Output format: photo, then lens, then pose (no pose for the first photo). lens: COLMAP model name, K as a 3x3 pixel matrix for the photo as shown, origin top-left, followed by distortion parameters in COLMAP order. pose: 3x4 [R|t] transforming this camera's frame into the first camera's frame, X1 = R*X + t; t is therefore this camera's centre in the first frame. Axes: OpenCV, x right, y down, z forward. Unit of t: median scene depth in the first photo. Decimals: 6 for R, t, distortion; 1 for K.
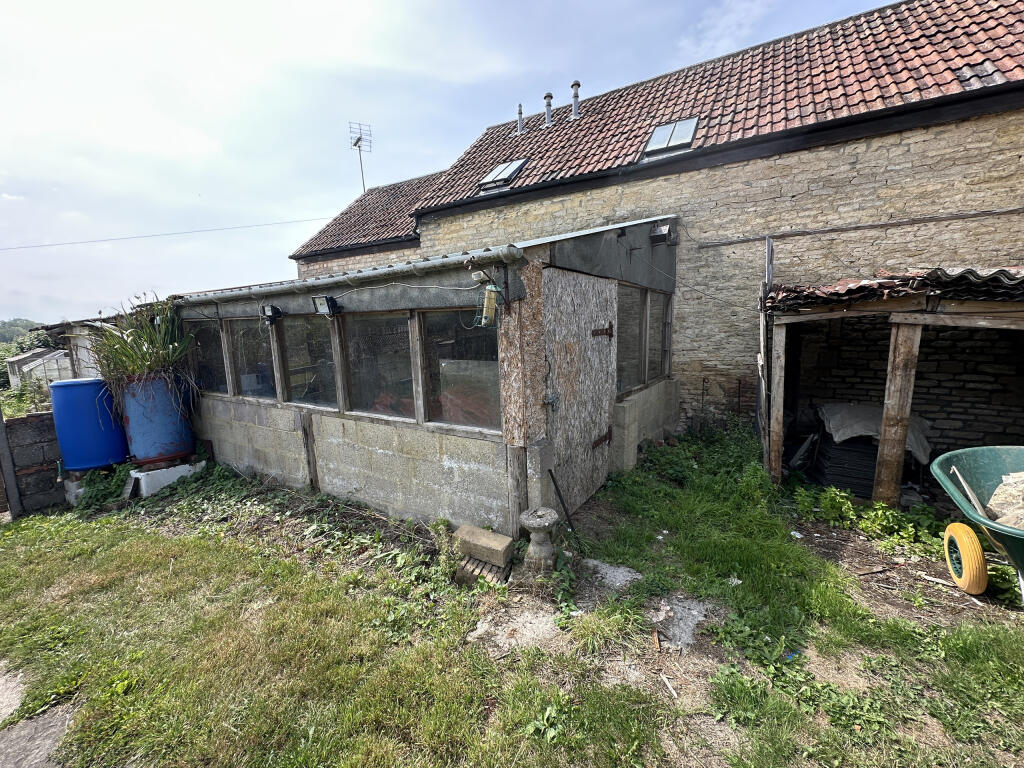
lens RADIAL K [[408.6, 0, 514.1], [0, 408.6, 383.6], [0, 0, 1]] dist [-0.000115, 0.000032]
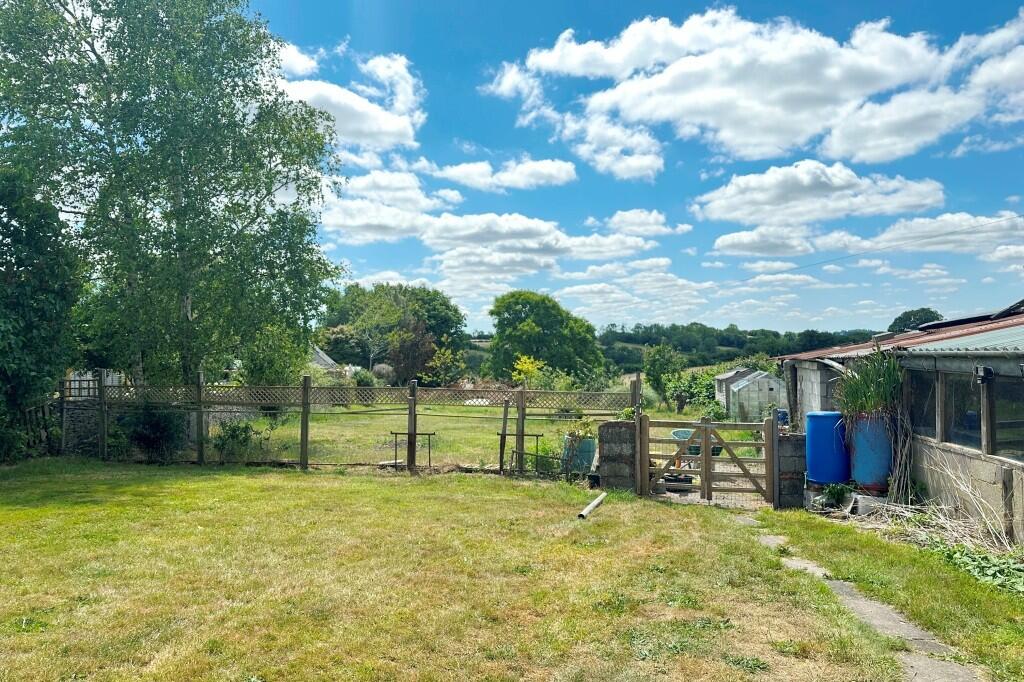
lens RADIAL K [[739.8, 0, 506.9], [0, 739.8, 340.6], [0, 0, 1]] dist [-0.009153, -0.006676]
pose [[0.442861, 0.018878, -0.896391, 0.609236], [-0.129666, 0.990616, -0.043199, -0.002580], [0.887164, 0.135363, 0.441153, -1.021262]]
